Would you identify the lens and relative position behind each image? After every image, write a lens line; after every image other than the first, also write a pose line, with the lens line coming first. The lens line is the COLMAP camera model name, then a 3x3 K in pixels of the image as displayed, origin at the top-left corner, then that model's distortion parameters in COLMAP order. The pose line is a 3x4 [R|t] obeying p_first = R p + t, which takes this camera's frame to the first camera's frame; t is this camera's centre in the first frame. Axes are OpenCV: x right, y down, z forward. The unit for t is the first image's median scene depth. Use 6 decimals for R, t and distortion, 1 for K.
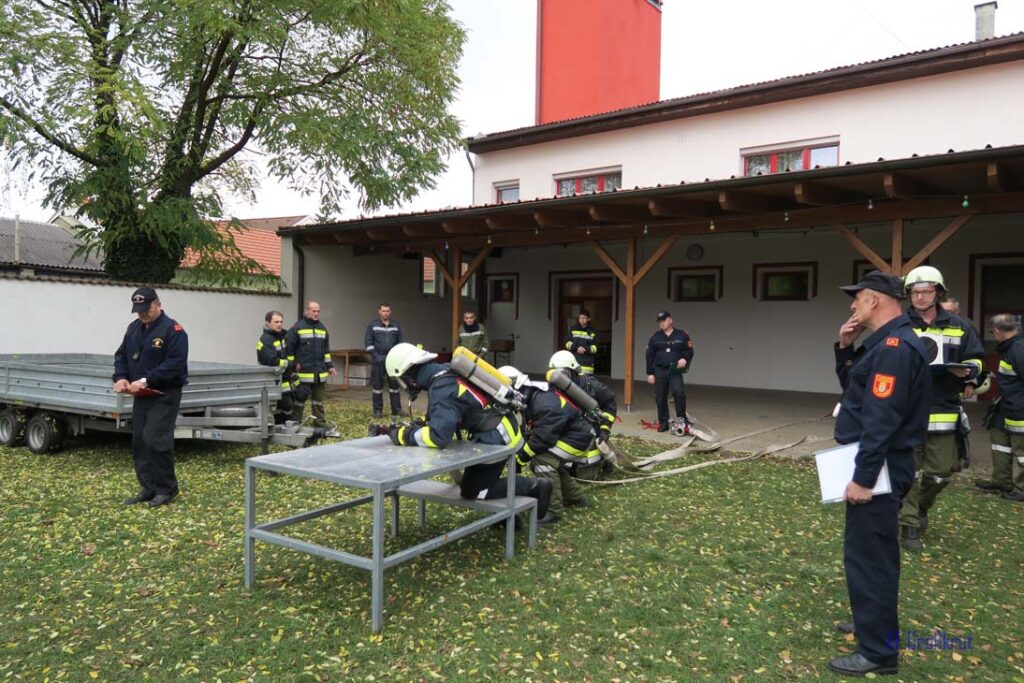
lens RADIAL K [[701.3, 0, 505.4], [0, 701.3, 353.6], [0, 0, 1]] dist [-0.026987, 0.005589]
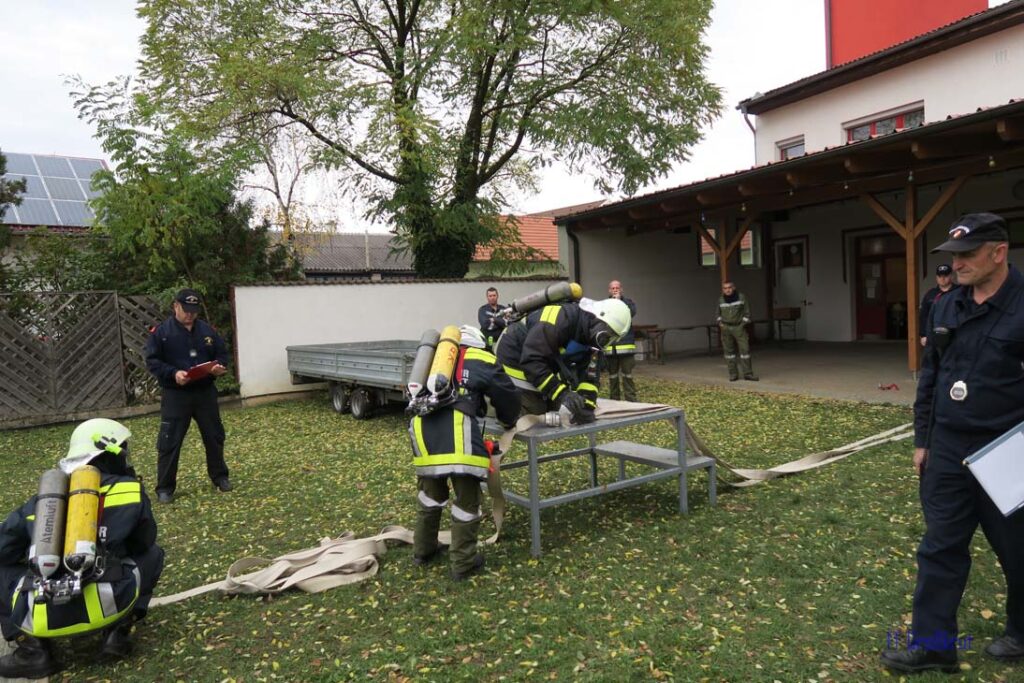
lens RADIAL K [[701.3, 0, 505.4], [0, 701.3, 353.6], [0, 0, 1]] dist [-0.026987, 0.005589]
pose [[0.899496, -0.033461, -0.435646, 0.092157], [0.047835, 0.998611, 0.022067, 0.004943], [0.434302, -0.040689, 0.899848, -0.029069]]
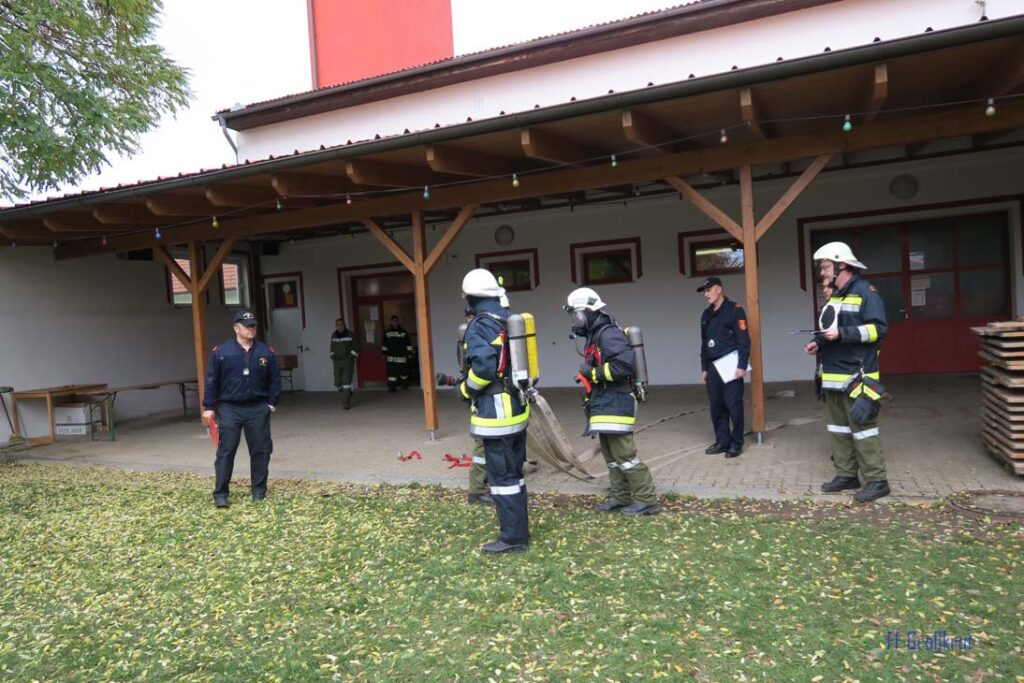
lens RADIAL K [[695.1, 0, 512.0], [0, 695.1, 341.5], [0, 0, 1]] dist [-0.012544, 0.000118]
pose [[0.964759, -0.080996, 0.250358, 0.077809], [0.085541, 0.996308, -0.007306, -0.010545], [-0.248842, 0.028464, 0.968126, 0.243331]]
